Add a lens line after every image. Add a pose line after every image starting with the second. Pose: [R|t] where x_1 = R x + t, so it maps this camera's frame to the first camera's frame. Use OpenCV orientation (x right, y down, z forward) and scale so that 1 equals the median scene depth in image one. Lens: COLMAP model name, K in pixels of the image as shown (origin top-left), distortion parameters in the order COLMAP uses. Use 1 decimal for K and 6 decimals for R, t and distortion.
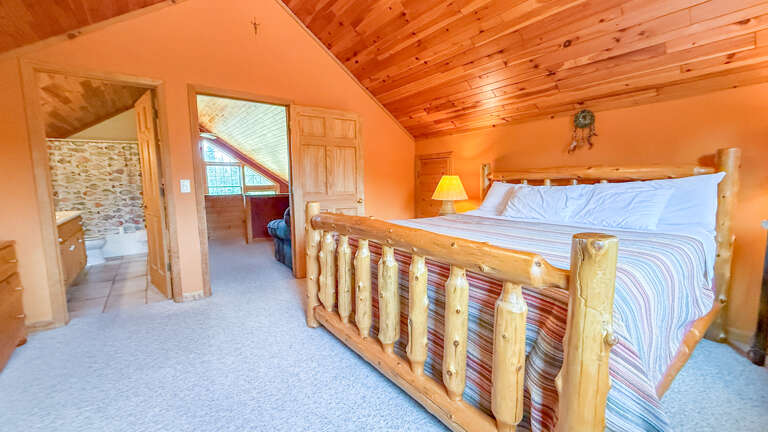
lens RADIAL K [[307.4, 0, 382.8], [0, 307.4, 217.7], [0, 0, 1]] dist [0.002477, 0.000284]
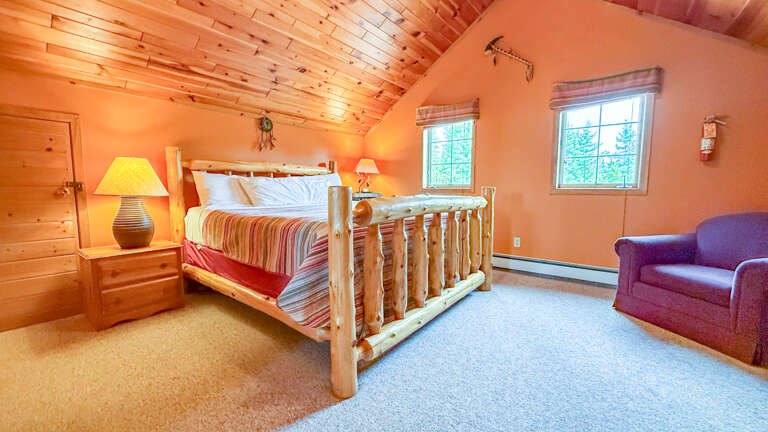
lens RADIAL K [[307.4, 0, 382.8], [0, 307.4, 217.7], [0, 0, 1]] dist [0.002477, 0.000284]
pose [[-0.260868, -0.086064, 0.961531, -0.726035], [0.113935, 0.986312, 0.119193, -0.045722], [-0.958628, 0.140646, -0.247491, 0.947136]]
